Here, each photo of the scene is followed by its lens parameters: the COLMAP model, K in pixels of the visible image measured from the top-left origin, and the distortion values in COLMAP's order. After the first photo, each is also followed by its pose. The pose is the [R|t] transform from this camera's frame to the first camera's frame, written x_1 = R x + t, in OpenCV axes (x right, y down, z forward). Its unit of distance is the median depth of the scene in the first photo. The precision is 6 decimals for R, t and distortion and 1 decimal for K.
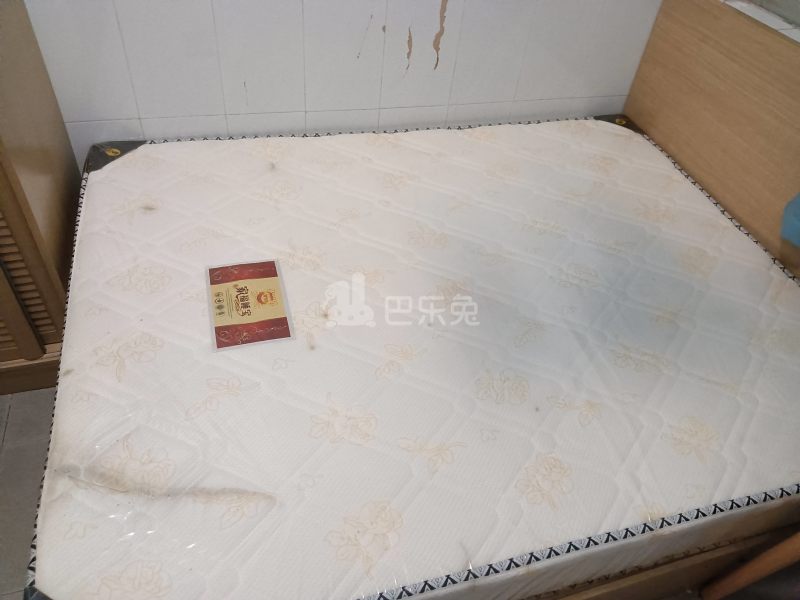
lens RADIAL K [[582.2, 0, 402.2], [0, 582.2, 297.9], [0, 0, 1]] dist [0.098560, -0.166599]
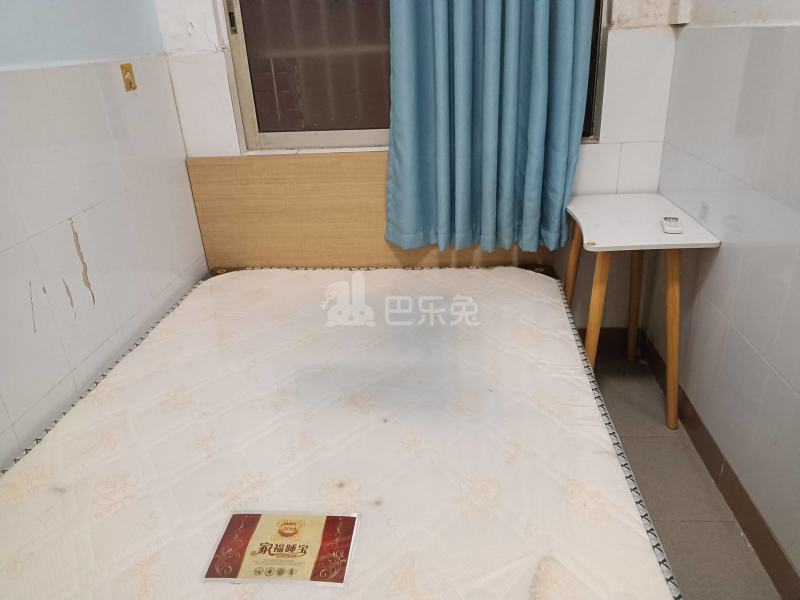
lens RADIAL K [[582.2, 0, 402.2], [0, 582.2, 297.9], [0, 0, 1]] dist [0.098560, -0.166599]
pose [[0.355860, -0.485504, 0.798530, -0.529187], [0.710229, 0.695857, 0.106571, -0.158529], [-0.607403, 0.529215, 0.592447, 0.159160]]
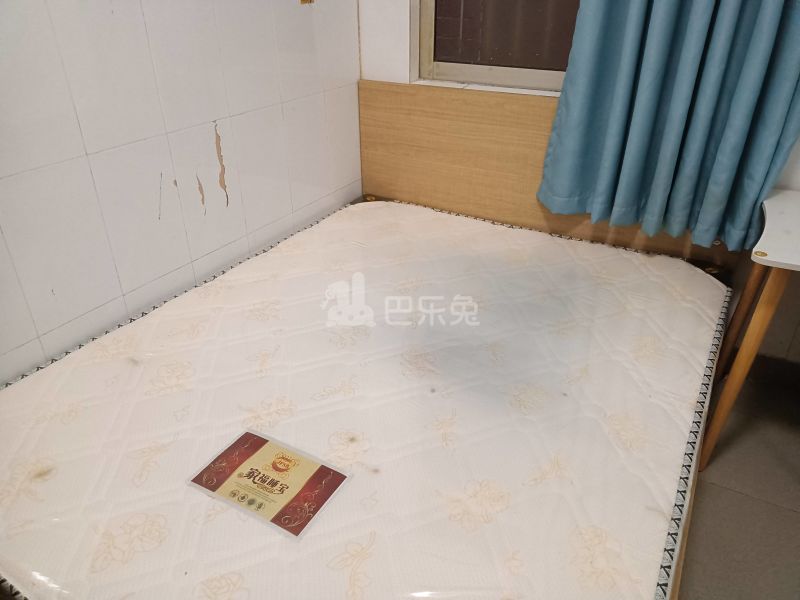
lens RADIAL K [[582.2, 0, 402.2], [0, 582.2, 297.9], [0, 0, 1]] dist [0.098560, -0.166599]
pose [[0.716675, -0.421463, 0.555649, -0.366207], [0.533308, 0.844602, -0.047223, -0.054260], [-0.449400, 0.330175, 0.830075, 0.095537]]
